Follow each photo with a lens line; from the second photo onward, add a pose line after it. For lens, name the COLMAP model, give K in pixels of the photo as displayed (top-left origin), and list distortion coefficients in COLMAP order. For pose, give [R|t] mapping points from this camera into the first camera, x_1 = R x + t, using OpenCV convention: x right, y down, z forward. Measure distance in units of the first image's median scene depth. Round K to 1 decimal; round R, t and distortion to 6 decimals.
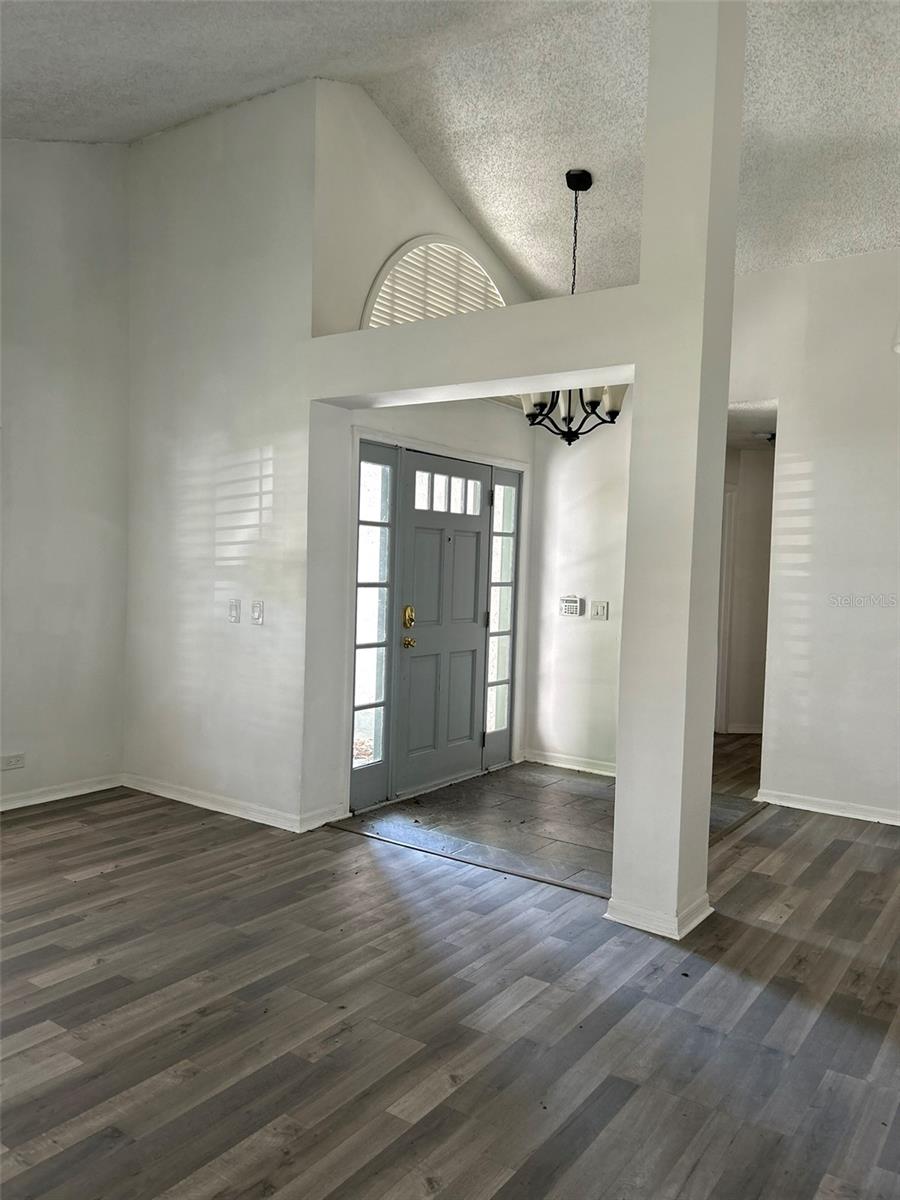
lens RADIAL K [[896.9, 0, 455.7], [0, 896.9, 604.0], [0, 0, 1]] dist [0.052570, -0.063228]
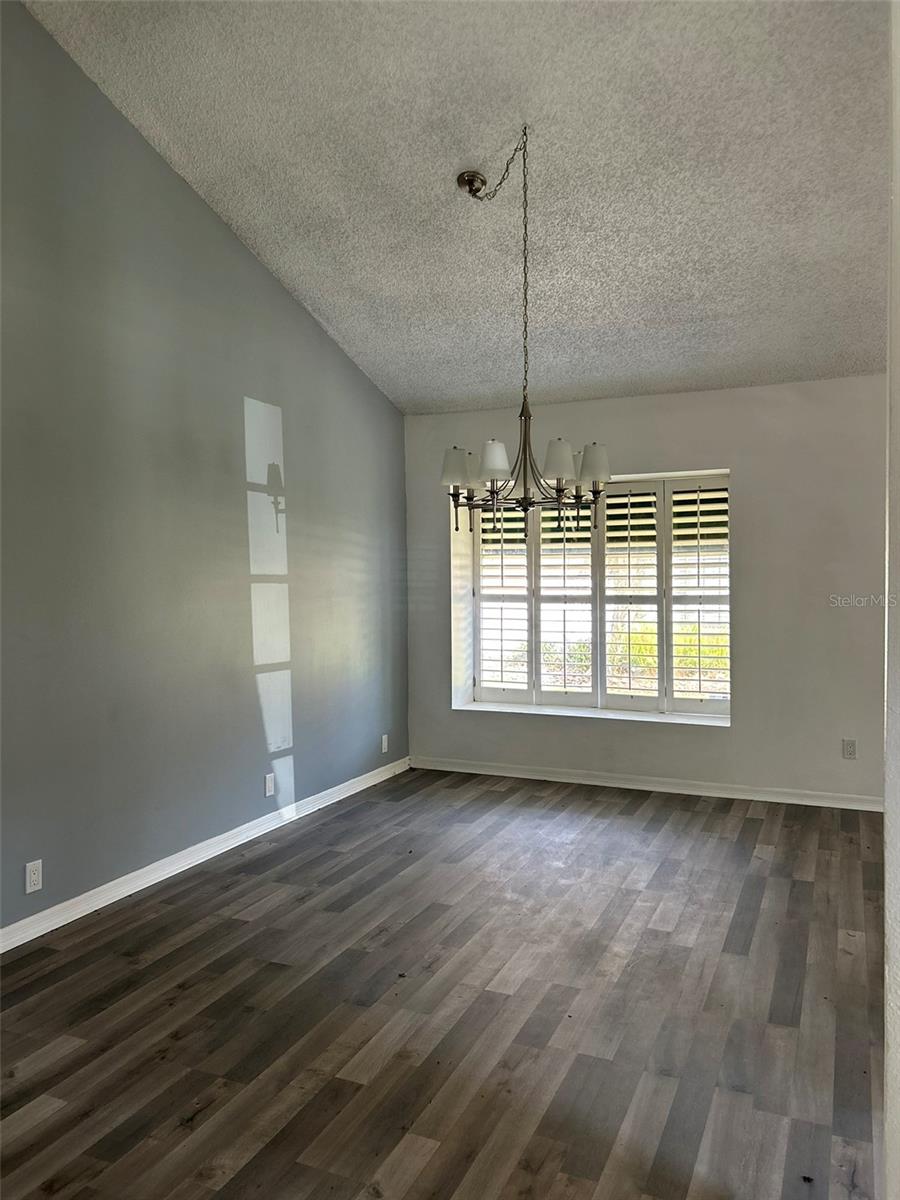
lens RADIAL K [[896.9, 0, 452.4], [0, 896.9, 601.3], [0, 0, 1]] dist [0.052570, -0.063228]
pose [[-0.981153, -0.010244, -0.192962, 0.604836], [-0.024120, 0.997276, 0.069698, -0.050657], [0.191722, 0.073039, -0.978728, 1.477782]]
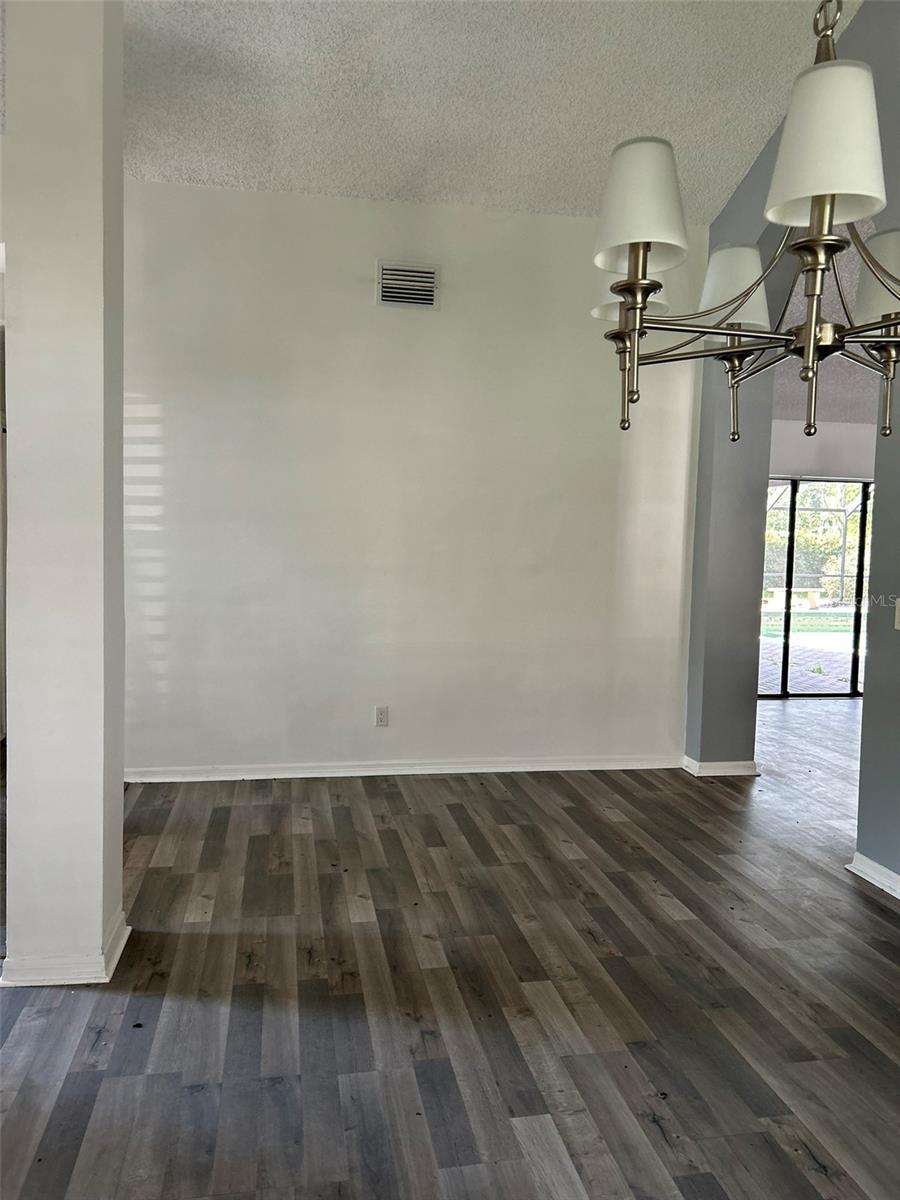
lens RADIAL K [[896.9, 0, 461.3], [0, 896.9, 607.3], [0, 0, 1]] dist [0.052570, -0.063228]
pose [[0.694772, -0.059564, 0.716759, -0.097373], [0.020802, 0.997812, 0.062756, -0.006967], [-0.718929, -0.028692, 0.694491, 0.226700]]
